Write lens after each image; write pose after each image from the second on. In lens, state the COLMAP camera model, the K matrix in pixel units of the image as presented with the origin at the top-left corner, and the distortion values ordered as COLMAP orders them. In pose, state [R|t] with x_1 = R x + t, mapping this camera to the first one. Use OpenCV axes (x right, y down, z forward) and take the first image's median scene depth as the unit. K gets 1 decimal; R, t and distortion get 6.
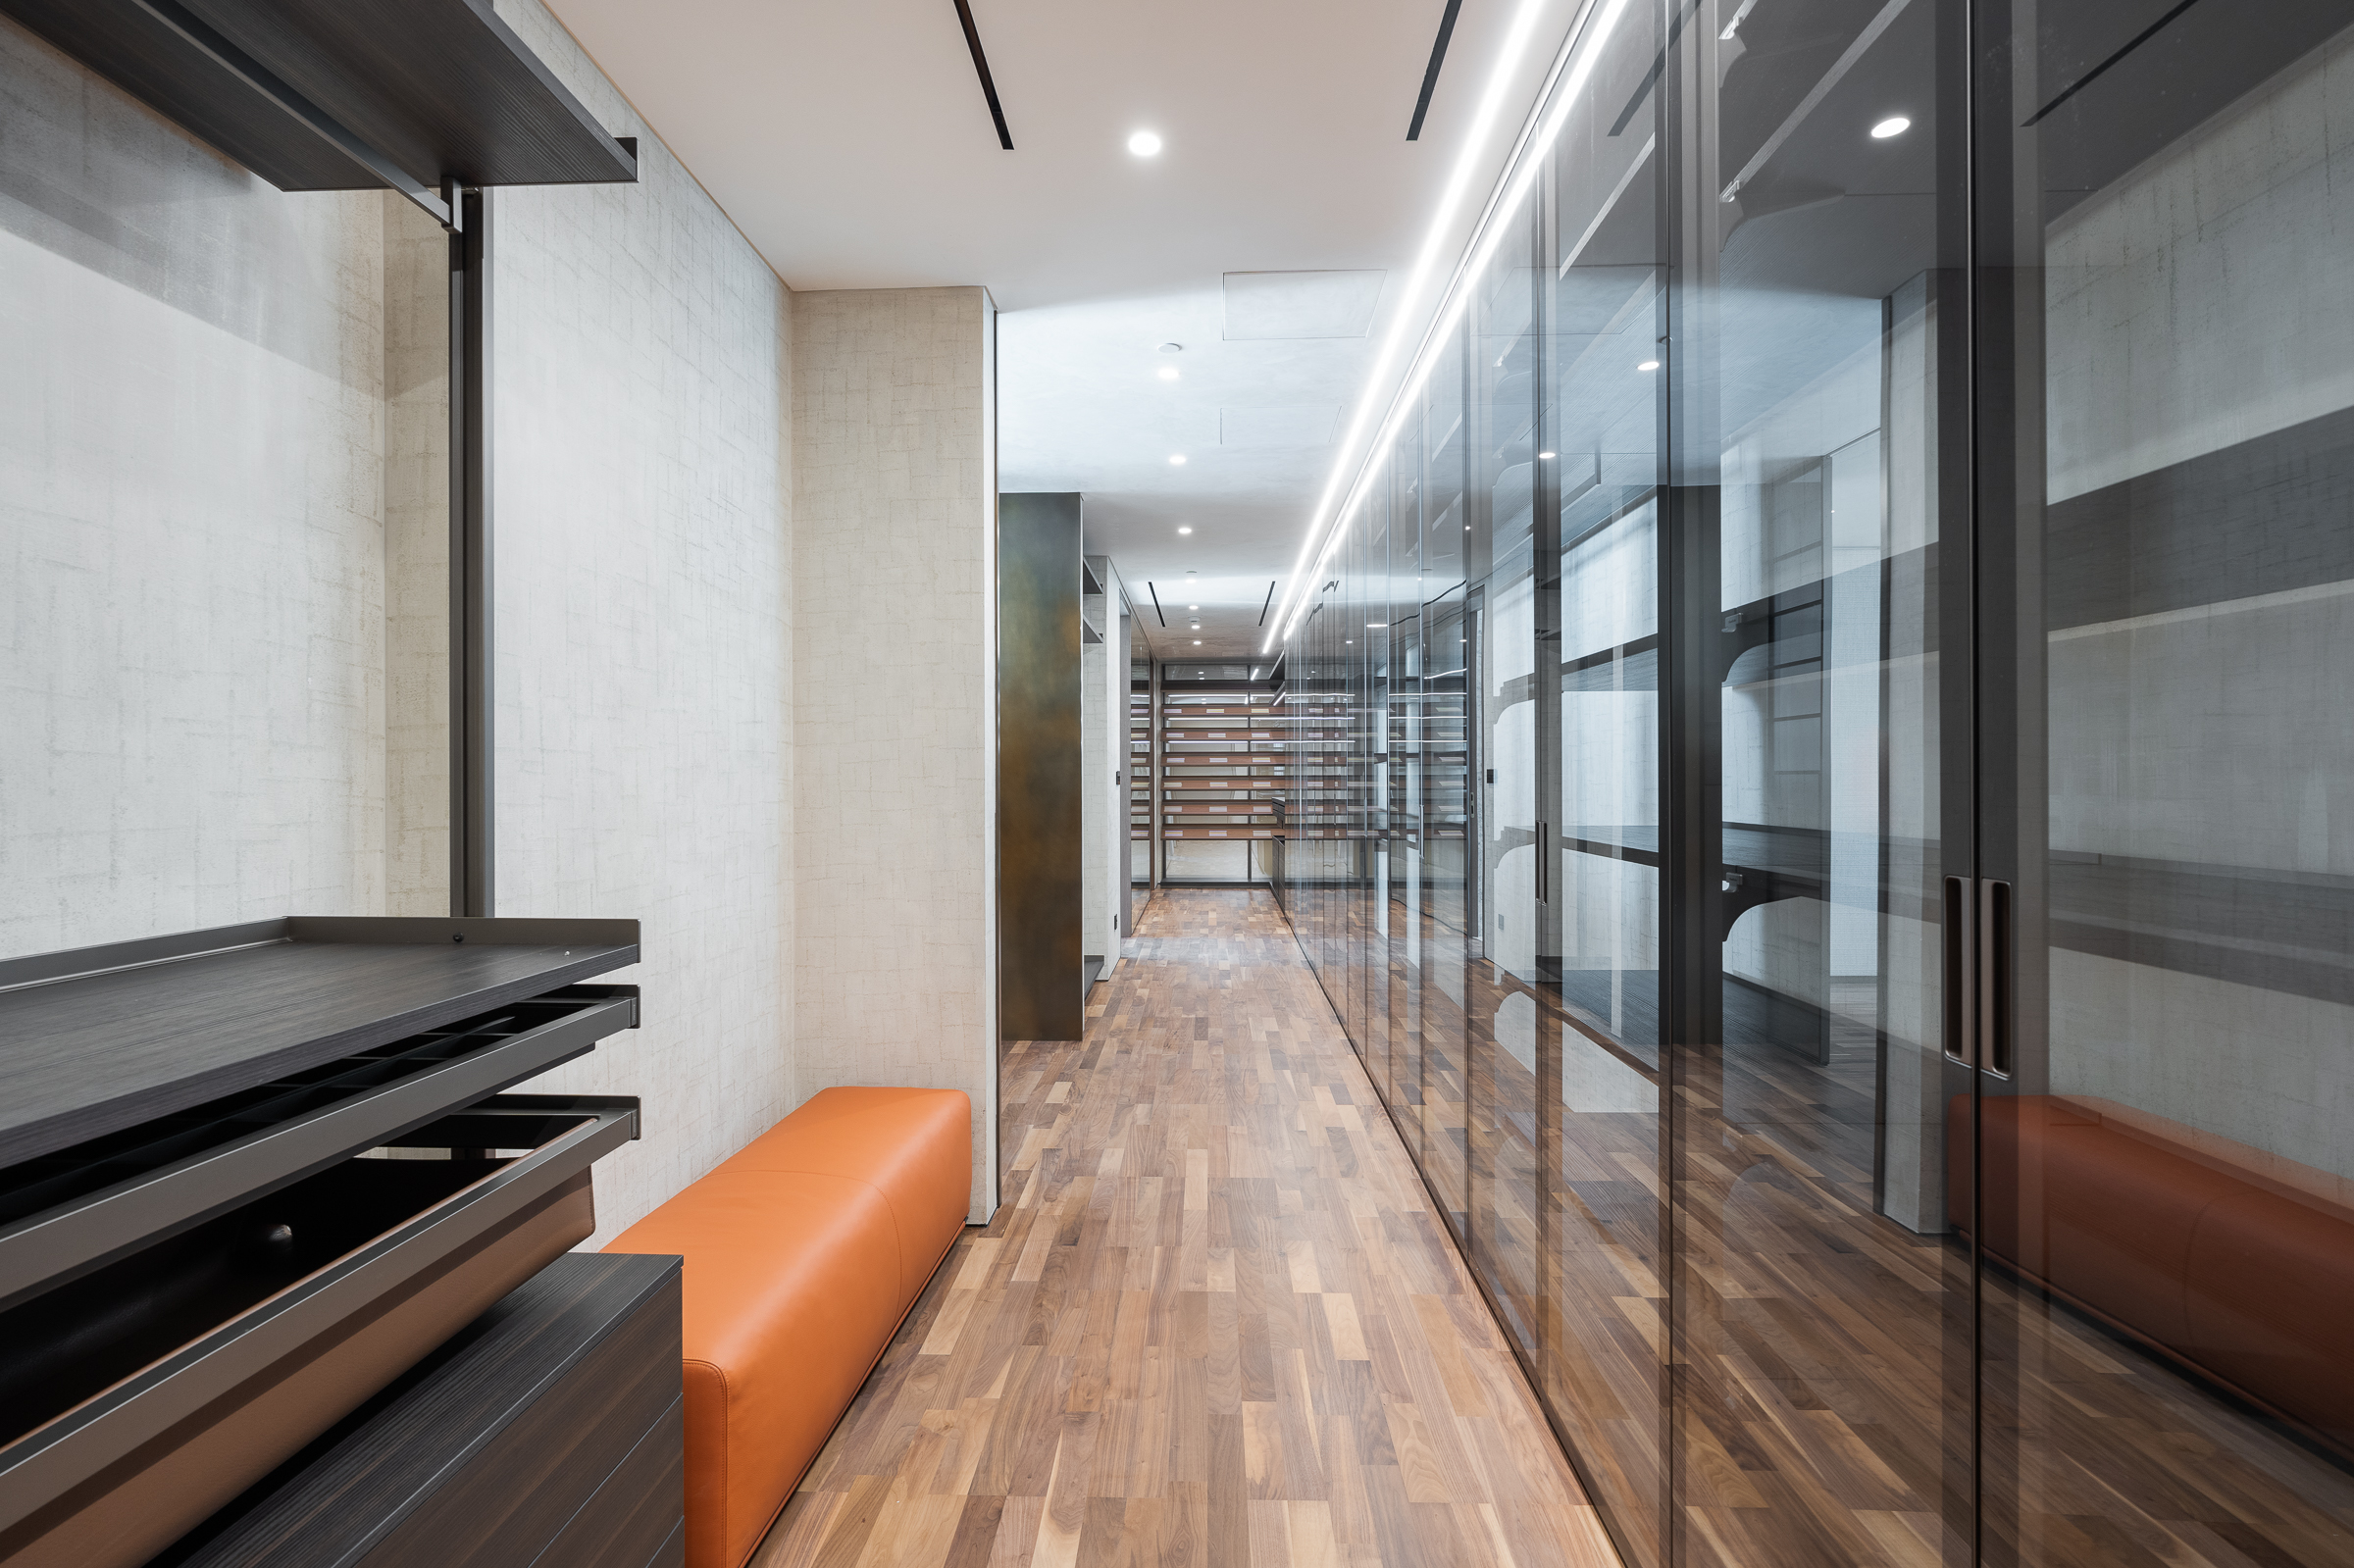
lens RADIAL K [[1078.5, 0, 1178.7], [0, 1078.5, 783.9], [0, 0, 1]] dist [-0.001533, -0.000172]
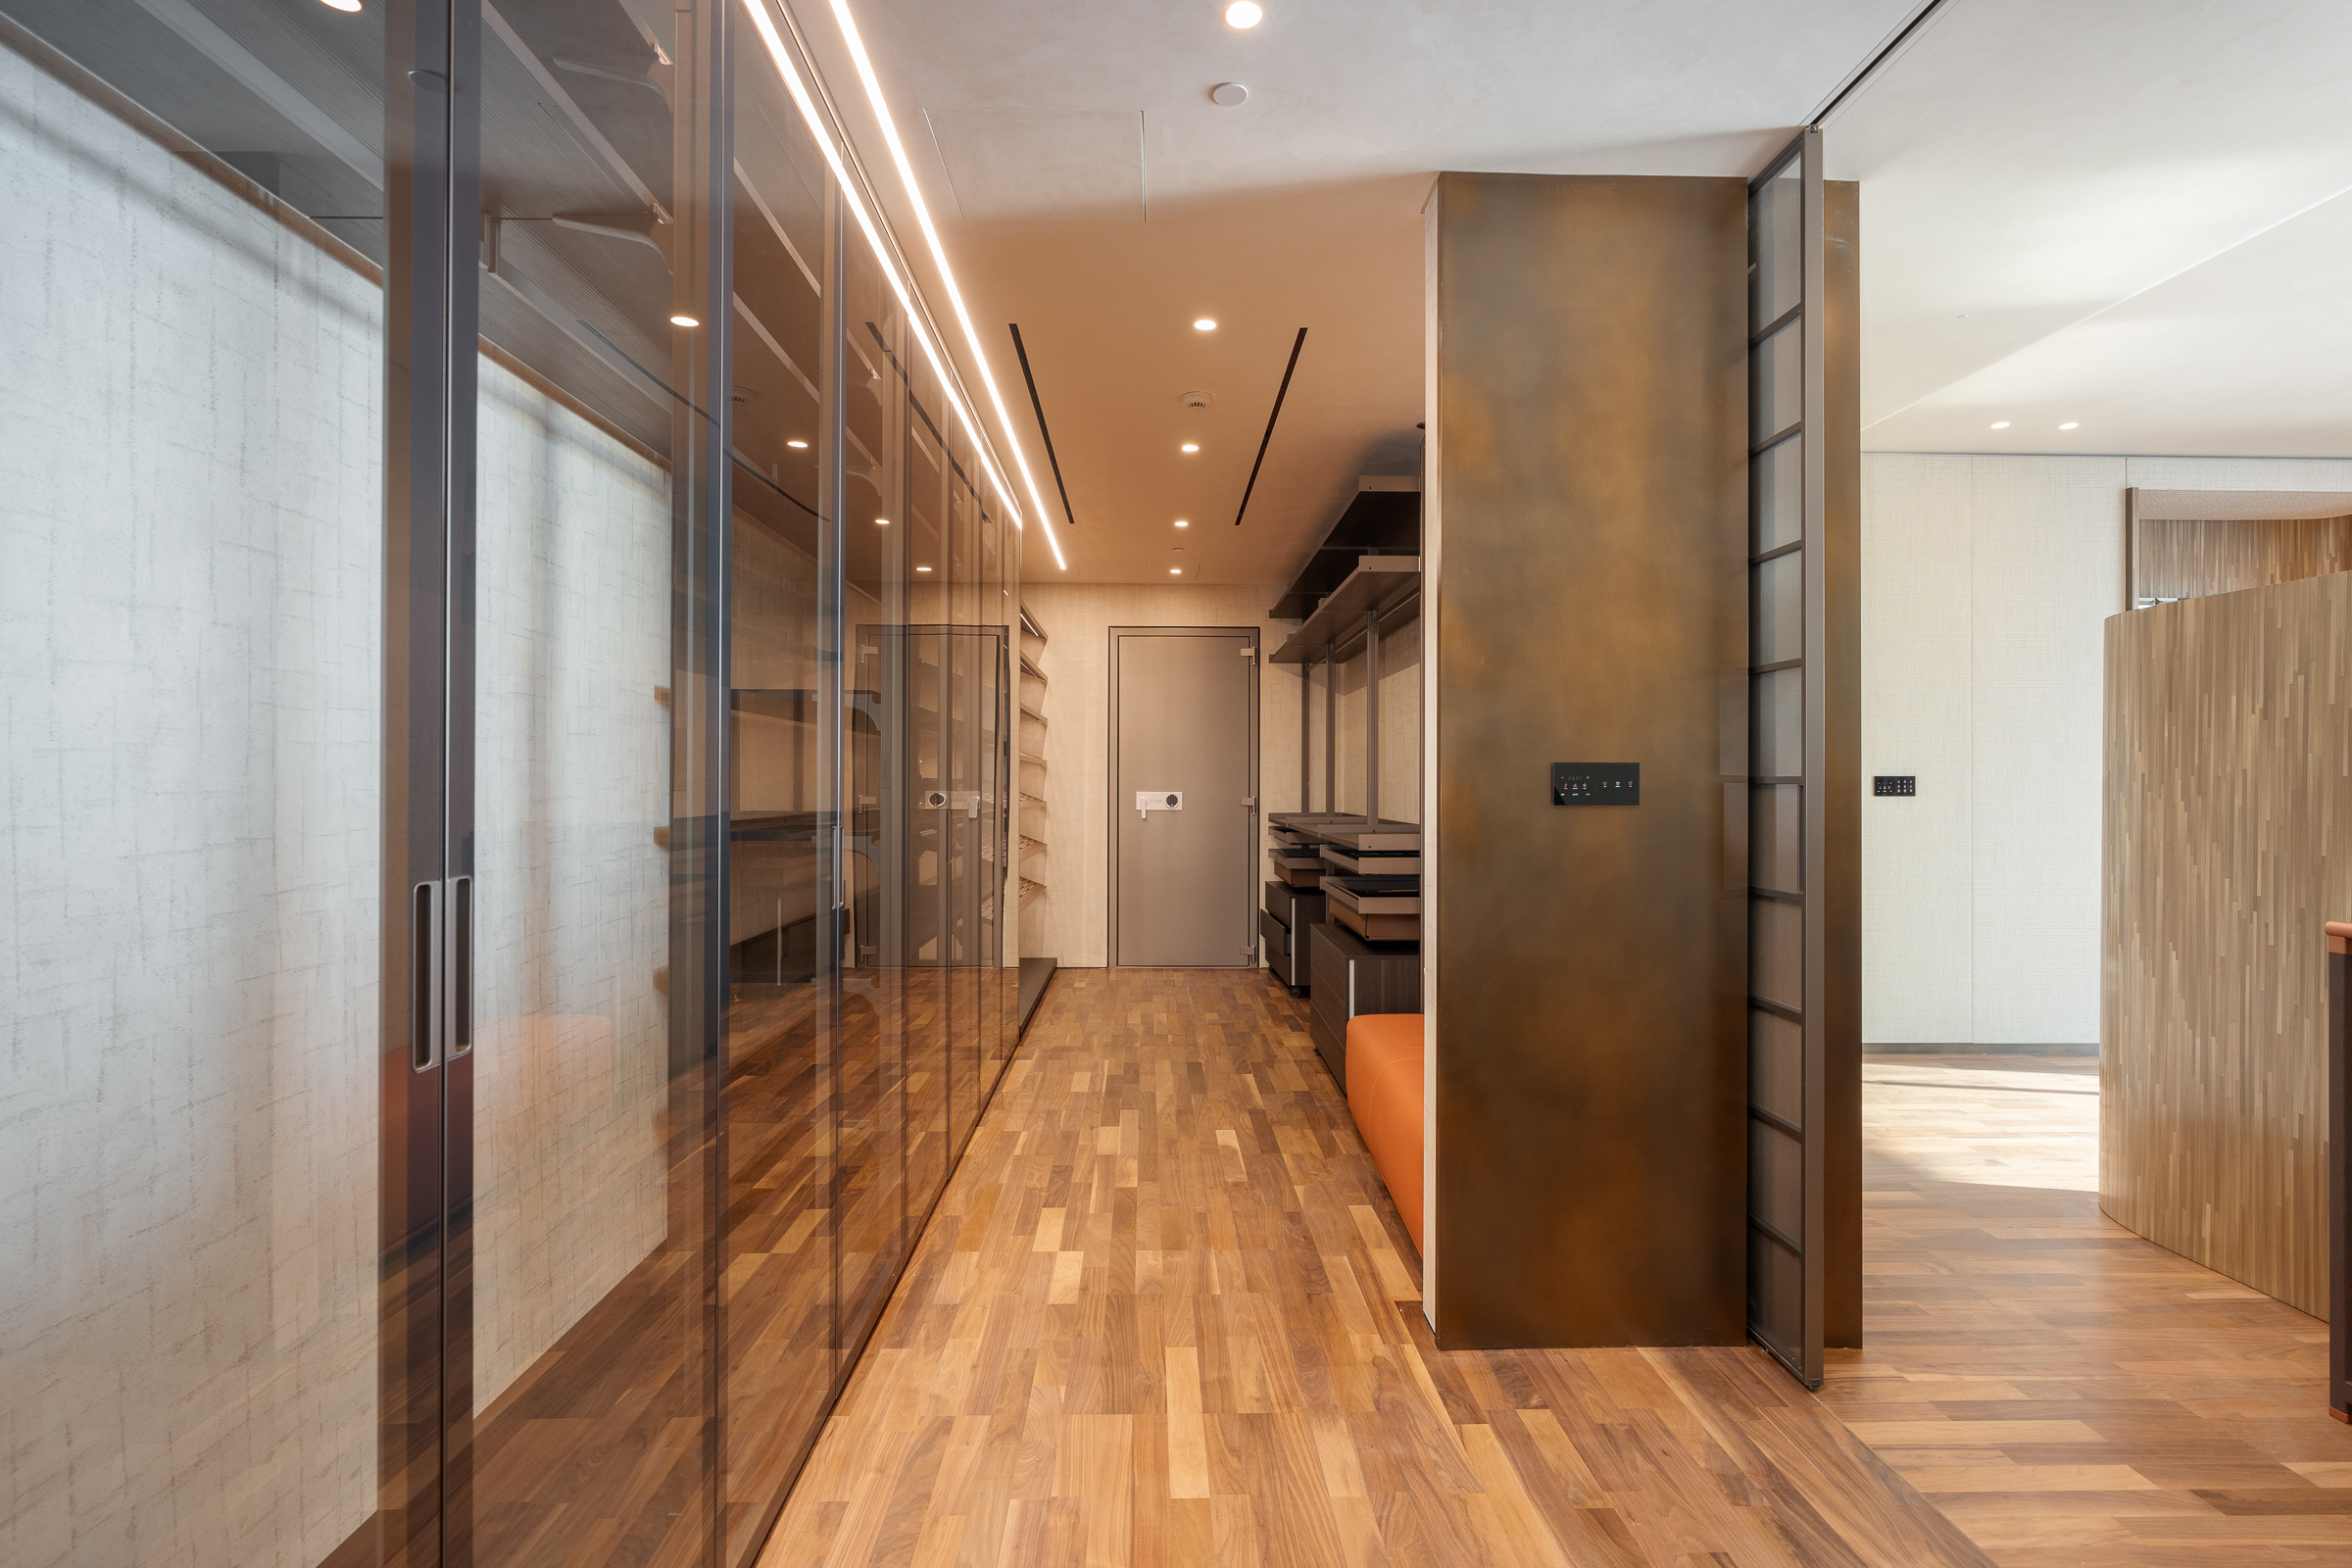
lens RADIAL K [[1077.7, 0, 1175.7], [0, 1077.7, 781.3], [0, 0, 1]] dist [-0.001533, -0.000172]
pose [[-0.998500, 0.000956, -0.054736, 0.071120], [0.000812, 0.999996, 0.002654, -0.011859], [0.054738, 0.002606, -0.998497, 2.064980]]
